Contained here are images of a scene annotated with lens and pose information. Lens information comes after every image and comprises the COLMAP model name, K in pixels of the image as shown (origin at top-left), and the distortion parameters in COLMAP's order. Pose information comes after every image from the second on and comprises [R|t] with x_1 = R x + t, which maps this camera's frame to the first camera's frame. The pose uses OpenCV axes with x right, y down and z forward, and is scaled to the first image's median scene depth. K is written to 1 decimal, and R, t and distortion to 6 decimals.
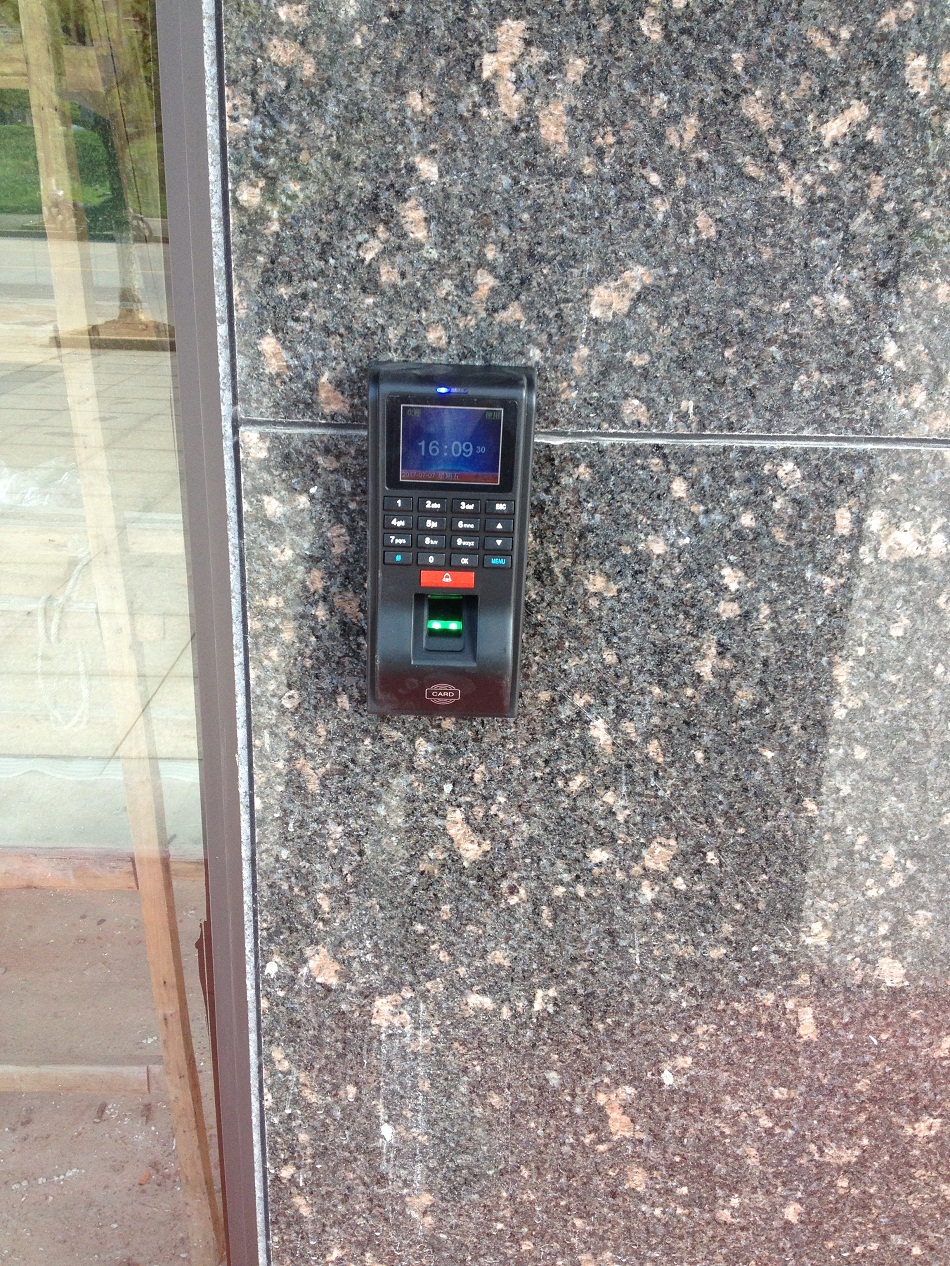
lens RADIAL K [[1170.9, 0, 473.0], [0, 1170.9, 648.6], [0, 0, 1]] dist [0.191926, -0.460199]
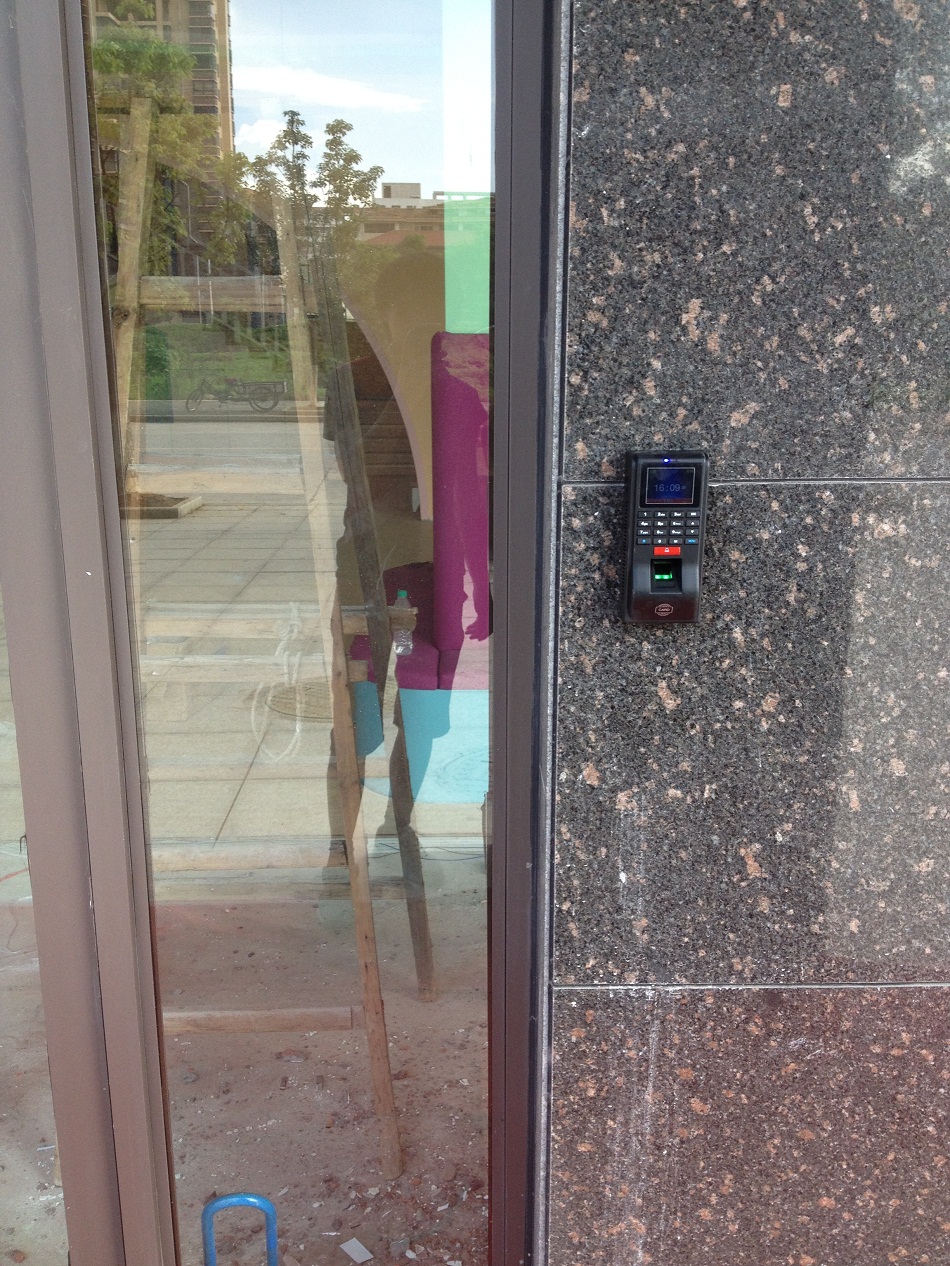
lens RADIAL K [[1170.9, 0, 473.0], [0, 1170.9, 648.6], [0, 0, 1]] dist [0.191926, -0.460199]
pose [[0.999267, -0.036419, 0.011756, -0.364107], [0.037614, 0.991258, -0.126461, 0.333688], [-0.007047, 0.126810, 0.991902, -0.960119]]
